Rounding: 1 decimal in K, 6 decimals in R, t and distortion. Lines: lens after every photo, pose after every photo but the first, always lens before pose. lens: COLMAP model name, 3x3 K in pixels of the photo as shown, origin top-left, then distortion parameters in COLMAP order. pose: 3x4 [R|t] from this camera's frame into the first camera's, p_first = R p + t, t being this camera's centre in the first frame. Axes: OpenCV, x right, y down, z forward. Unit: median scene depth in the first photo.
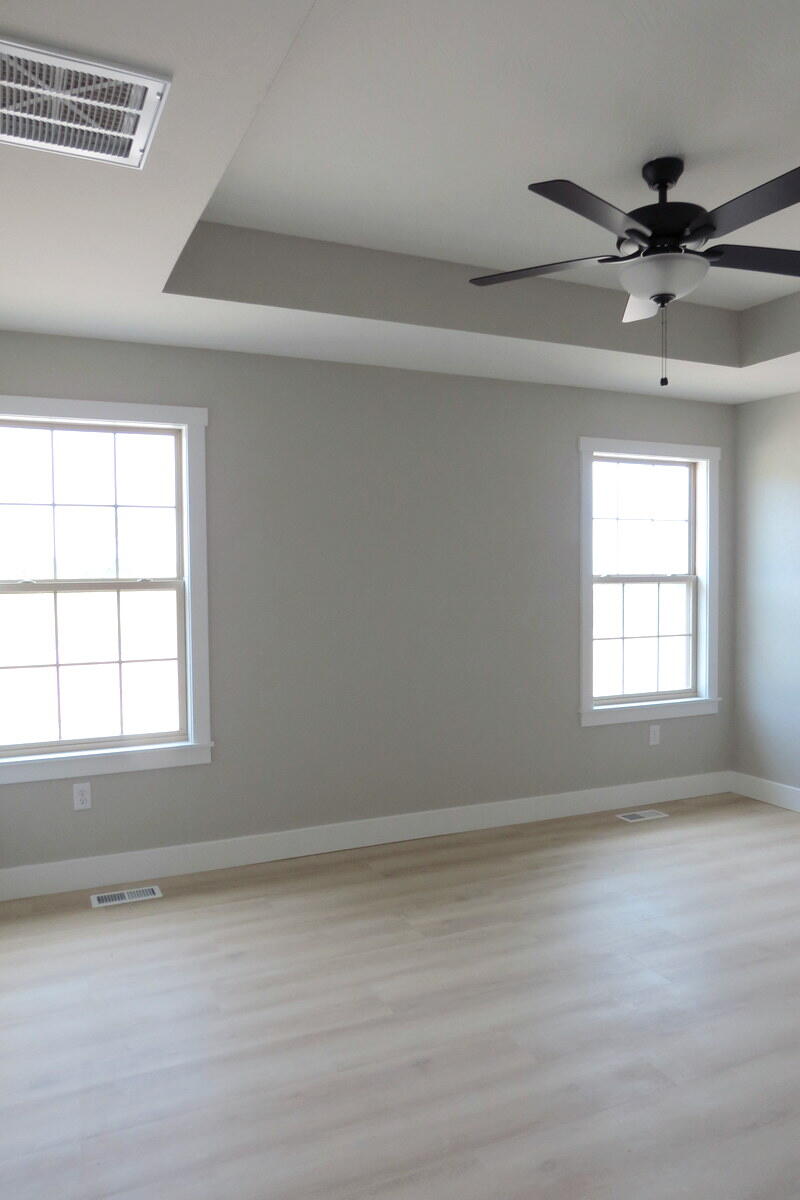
lens RADIAL K [[866.8, 0, 400.0], [0, 866.8, 600.0], [0, 0, 1]] dist [-0.003616, -0.000613]
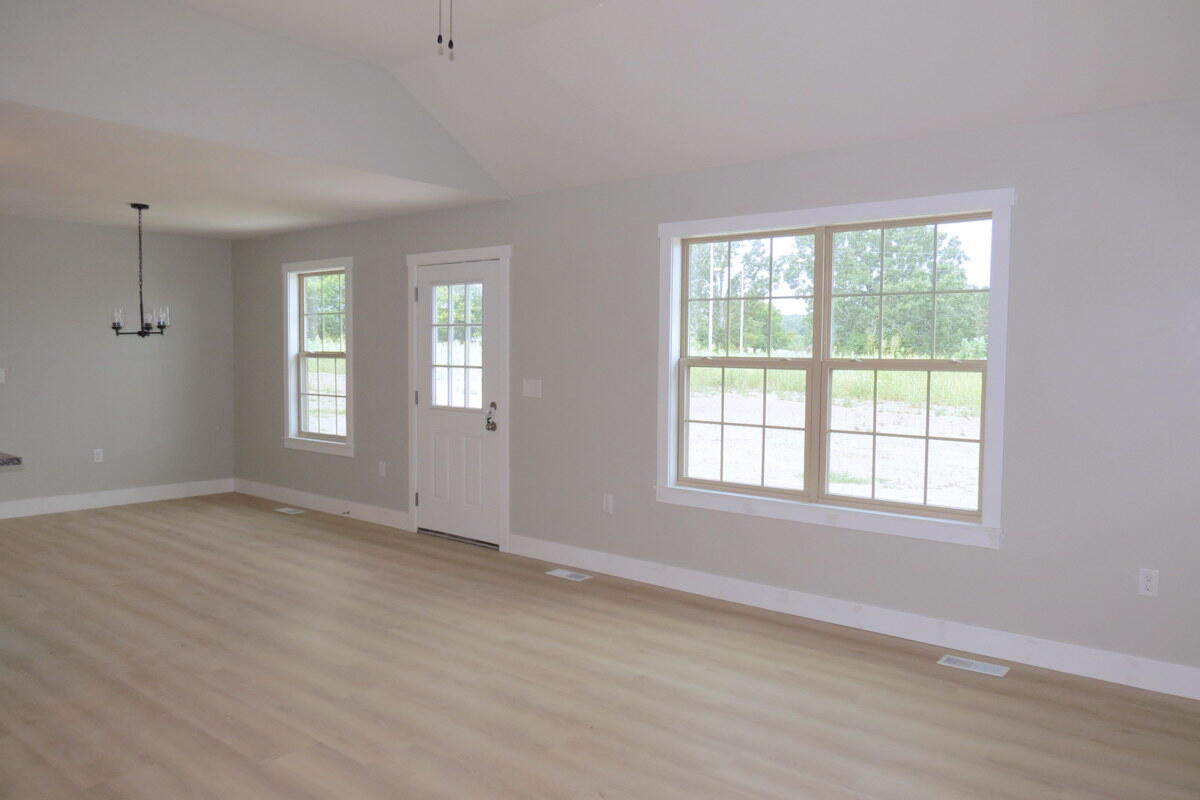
lens RADIAL K [[815.9, 0, 600.0], [0, 815.9, 400.0], [0, 0, 1]] dist [-0.036624, 0.000309]
pose [[0.456194, 0.062539, -0.887680, 0.383093], [-0.041379, 0.997939, 0.049041, -0.007934], [0.888918, 0.014359, 0.457842, 0.179408]]
